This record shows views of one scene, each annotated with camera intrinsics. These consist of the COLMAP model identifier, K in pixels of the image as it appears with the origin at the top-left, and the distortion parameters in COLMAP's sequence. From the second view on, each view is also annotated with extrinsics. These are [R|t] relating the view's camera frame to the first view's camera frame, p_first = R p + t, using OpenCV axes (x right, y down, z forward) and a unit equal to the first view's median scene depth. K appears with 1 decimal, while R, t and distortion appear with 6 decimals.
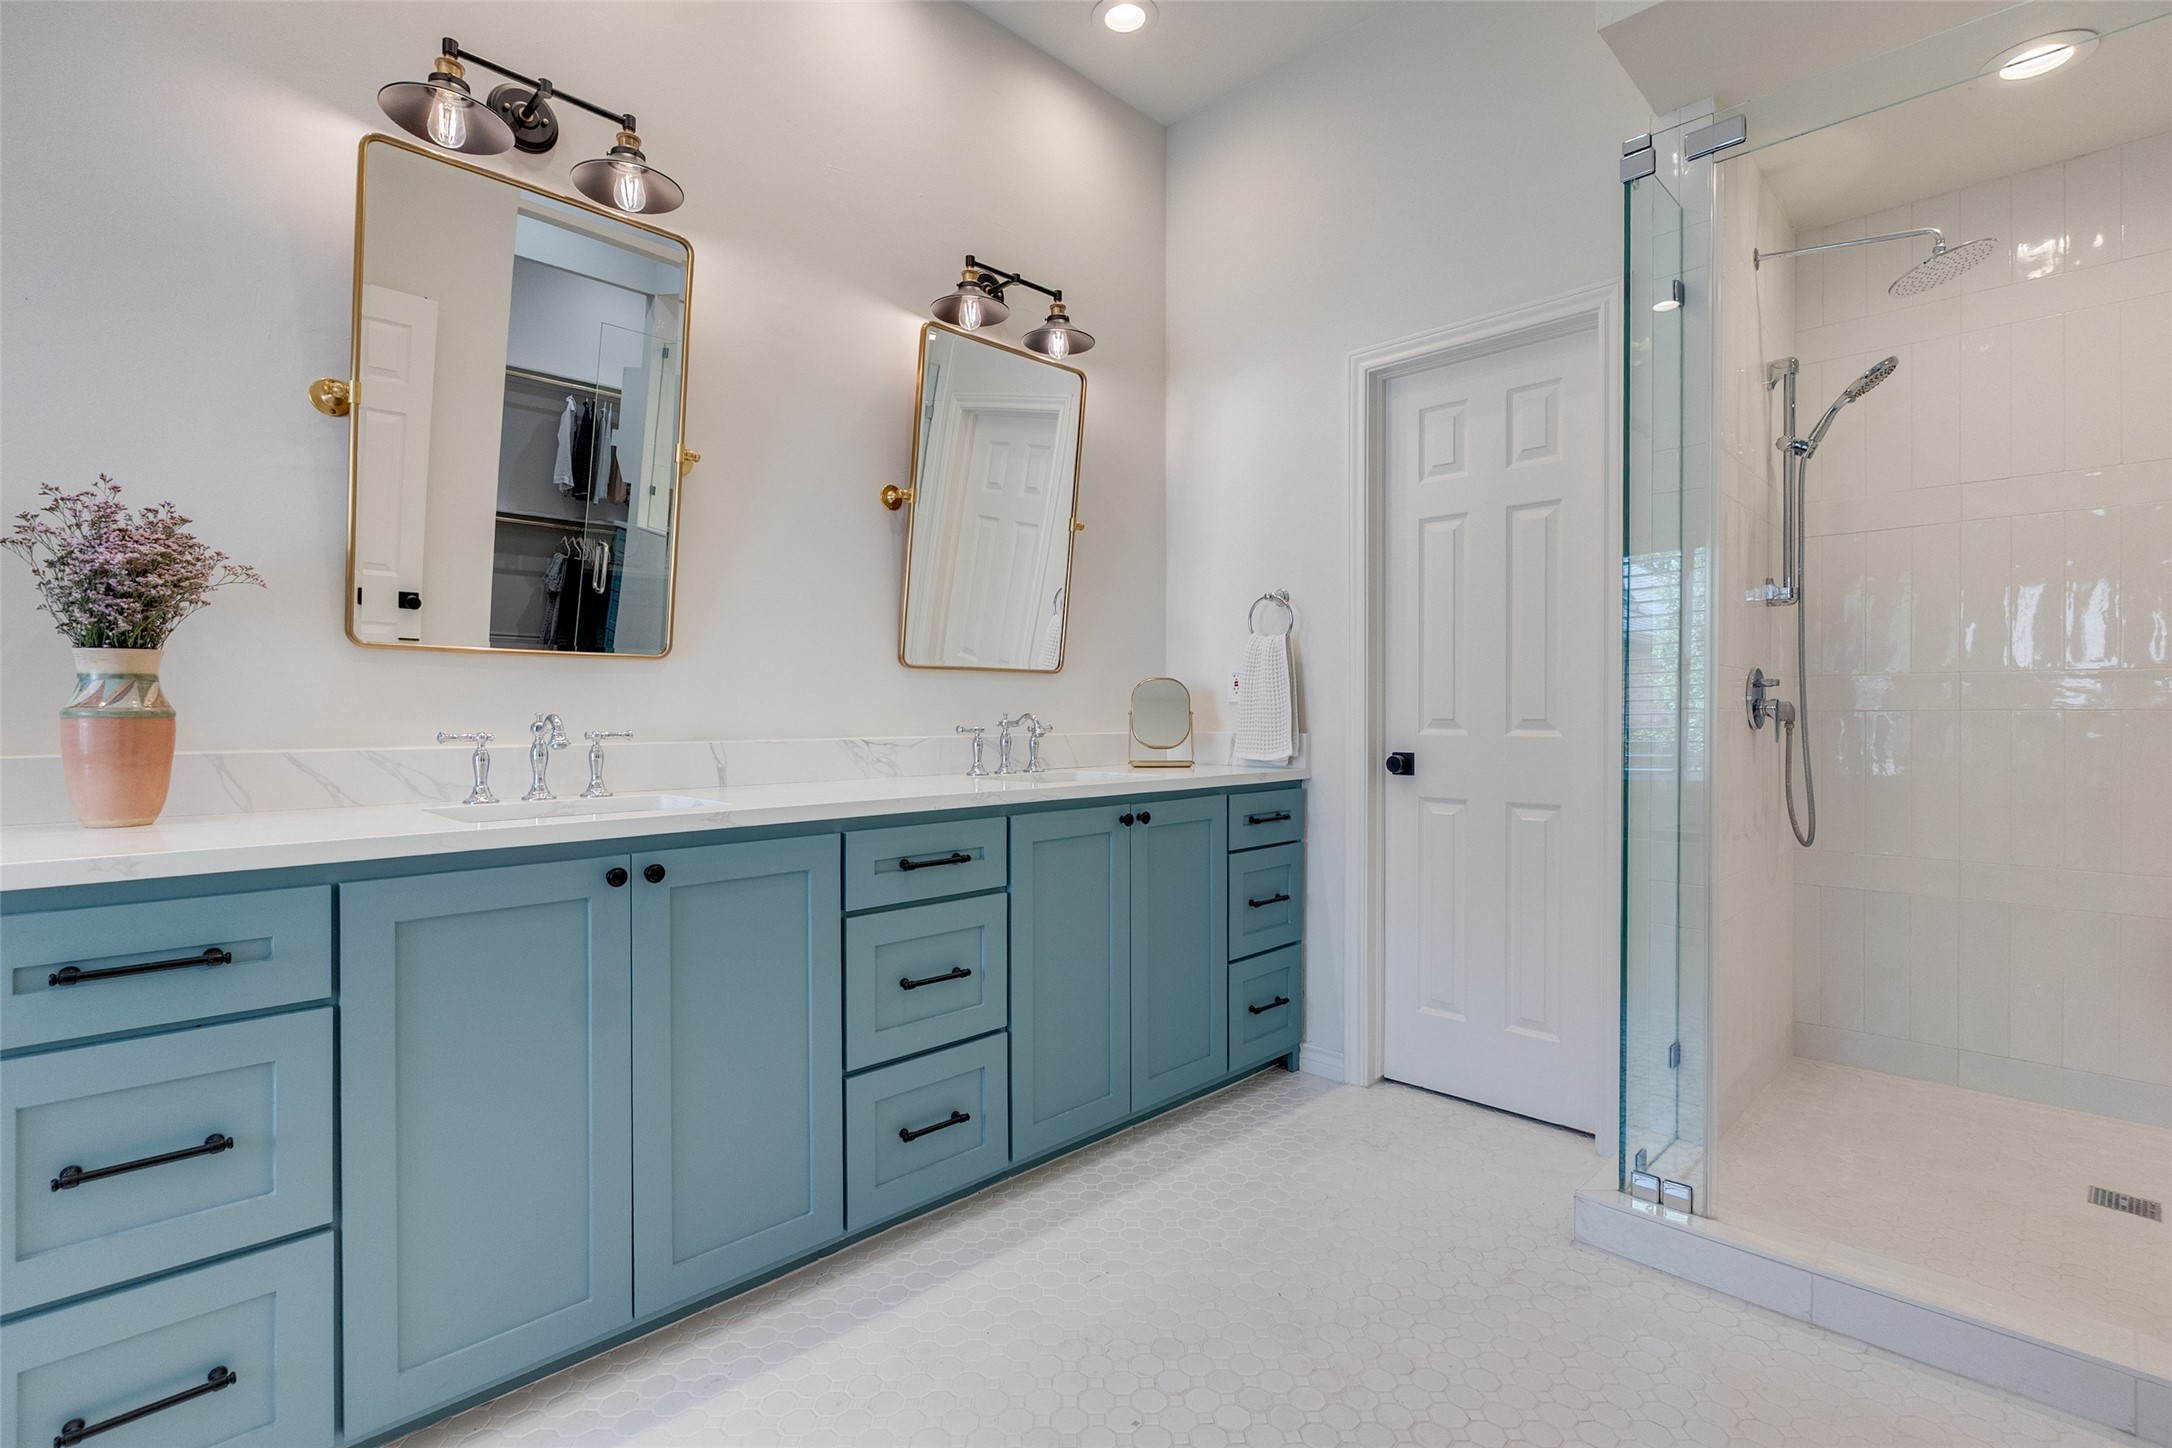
lens RADIAL K [[995.5, 0, 1085.4], [0, 995.5, 717.9], [0, 0, 1]] dist [-0.004671, -0.000401]
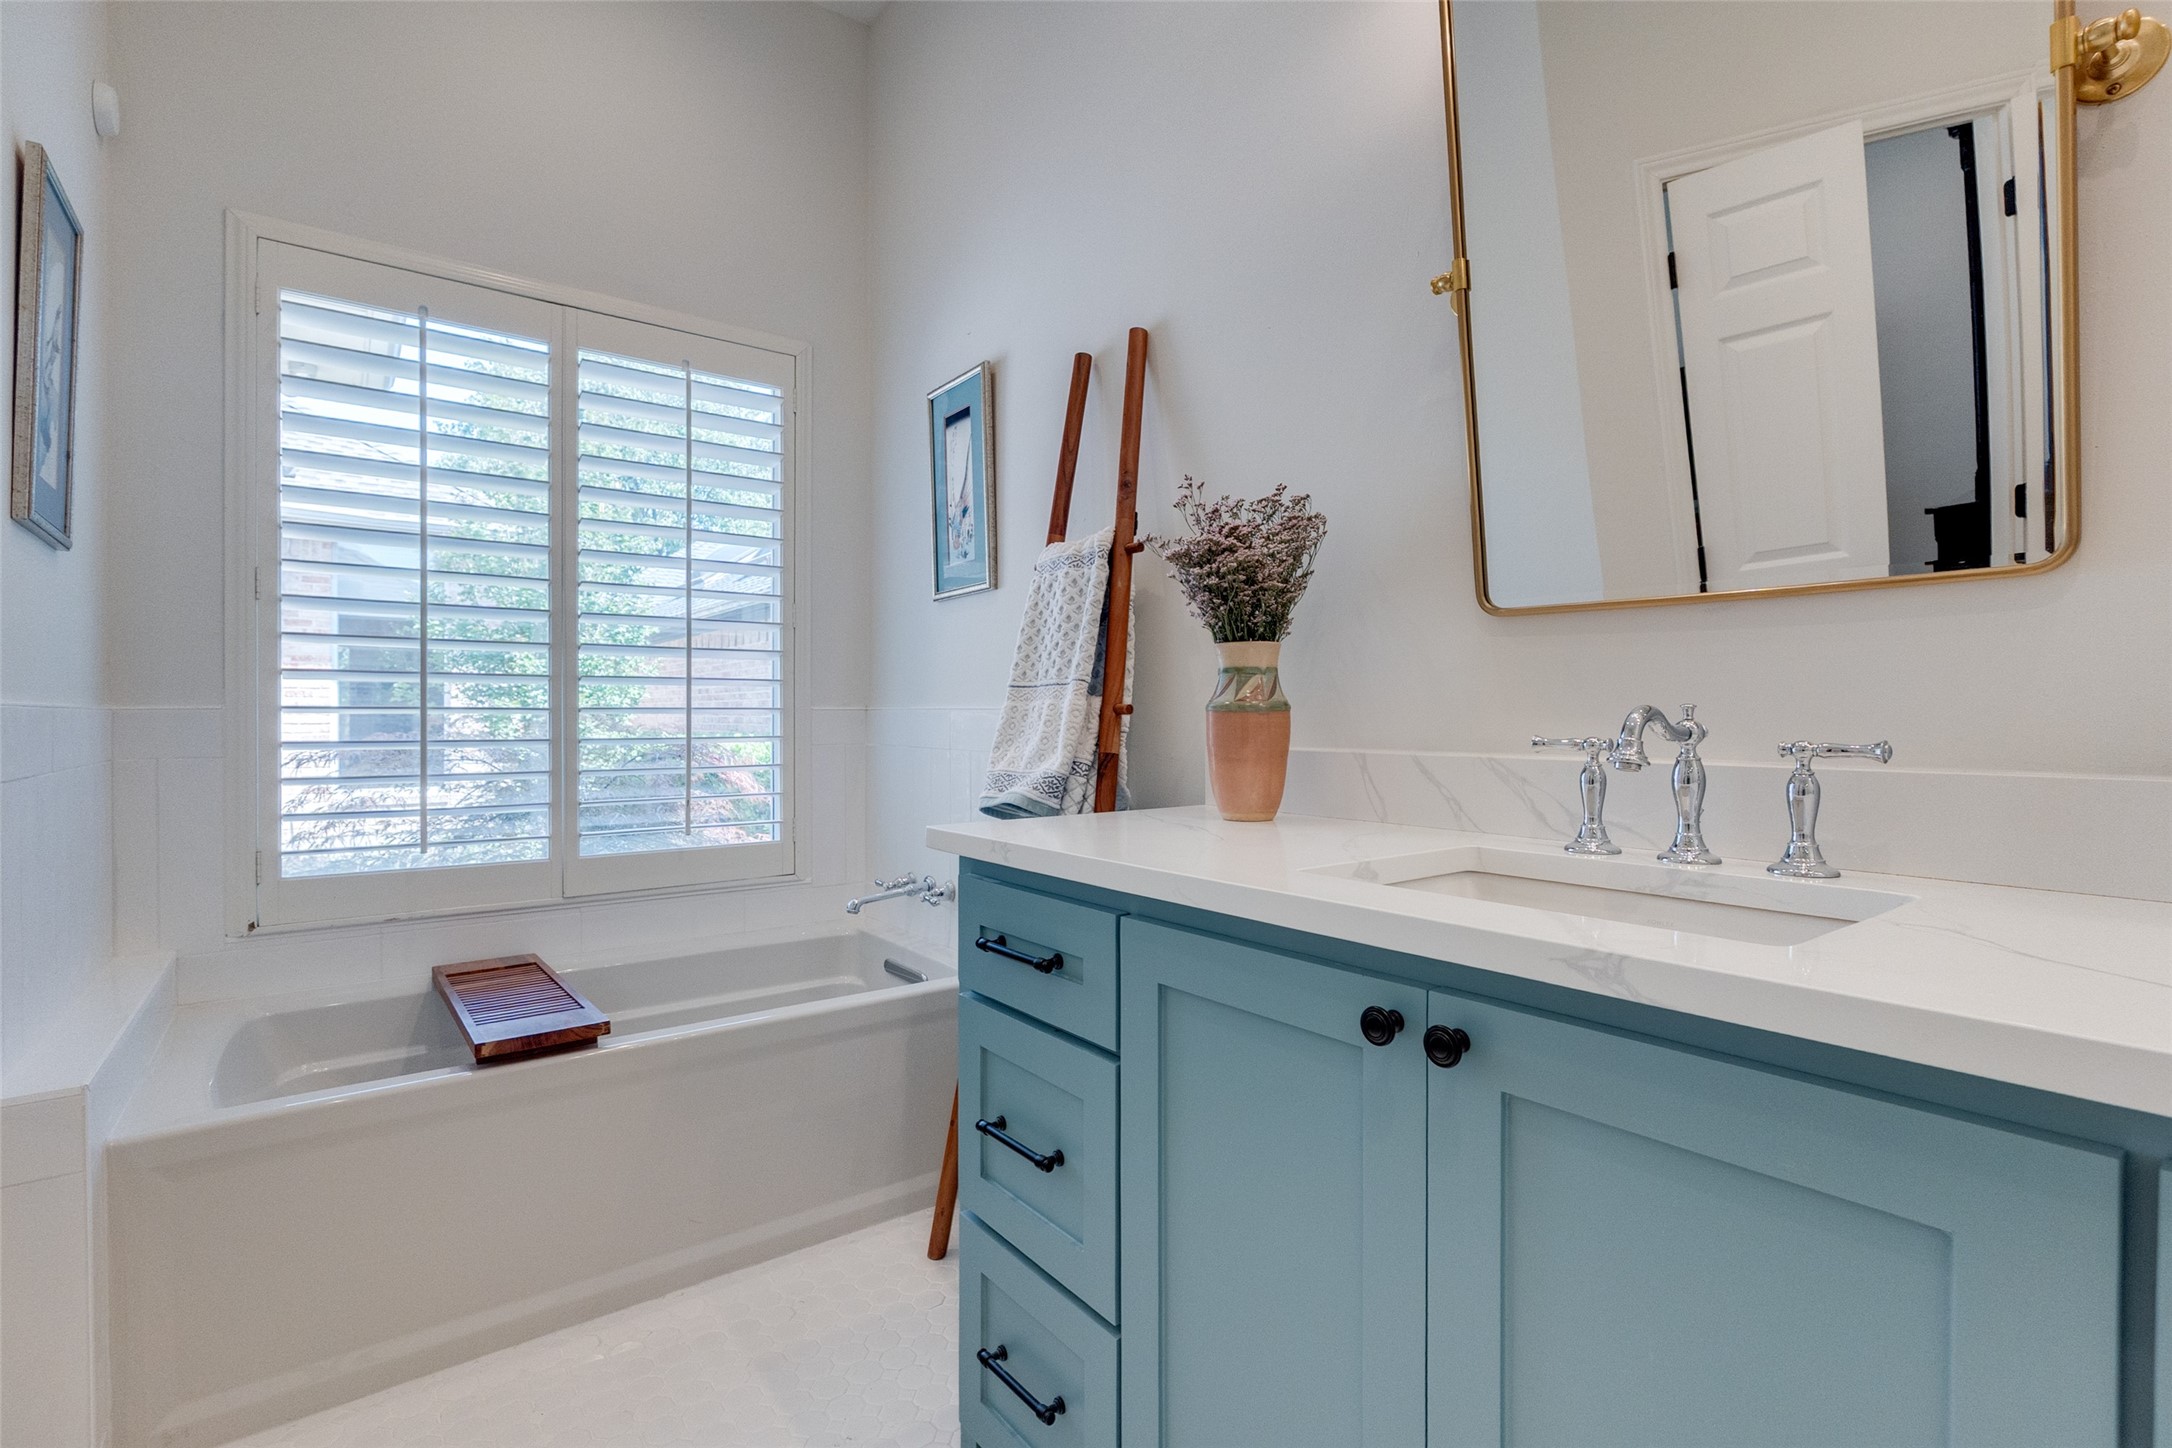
lens RADIAL K [[995.5, 0, 1085.4], [0, 995.5, 717.9], [0, 0, 1]] dist [-0.004671, -0.000401]
pose [[-0.108991, 0.001558, -0.994042, 0.045445], [-0.007446, 0.999969, 0.002383, 0.004741], [0.994015, 0.007662, -0.108976, 0.905863]]
